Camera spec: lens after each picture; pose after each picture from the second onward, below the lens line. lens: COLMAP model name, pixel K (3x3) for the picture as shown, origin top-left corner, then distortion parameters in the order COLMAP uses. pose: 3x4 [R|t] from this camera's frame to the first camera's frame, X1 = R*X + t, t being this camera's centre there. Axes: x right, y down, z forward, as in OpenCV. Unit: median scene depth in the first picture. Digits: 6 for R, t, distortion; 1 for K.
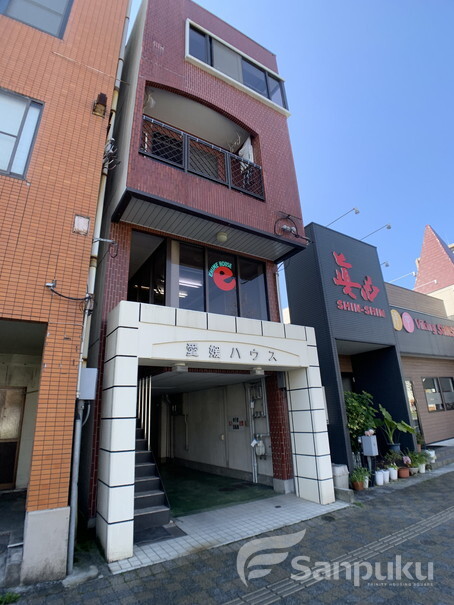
lens RADIAL K [[324.4, 0, 233.4], [0, 324.4, 298.8], [0, 0, 1]] dist [-0.083528, 0.012788]
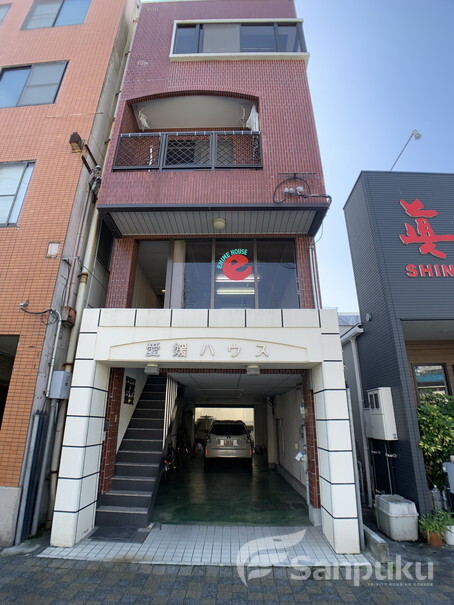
lens RADIAL K [[324.4, 0, 227.3], [0, 324.4, 301.2], [0, 0, 1]] dist [-0.083528, 0.012788]
pose [[0.826250, -0.147809, -0.543565, 0.557609], [0.146306, 0.988155, -0.046310, 0.087111], [0.543972, -0.041263, 0.838088, 0.305410]]
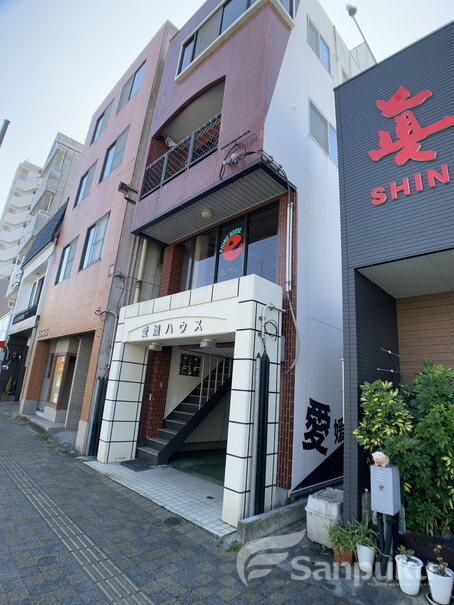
lens RADIAL K [[324.4, 0, 229.9], [0, 324.4, 303.1], [0, 0, 1]] dist [-0.083528, 0.012788]
pose [[0.220087, -0.198330, -0.955106, 1.097525], [0.246049, 0.958742, -0.142388, 0.292017], [0.943939, -0.203665, 0.259805, 0.945329]]
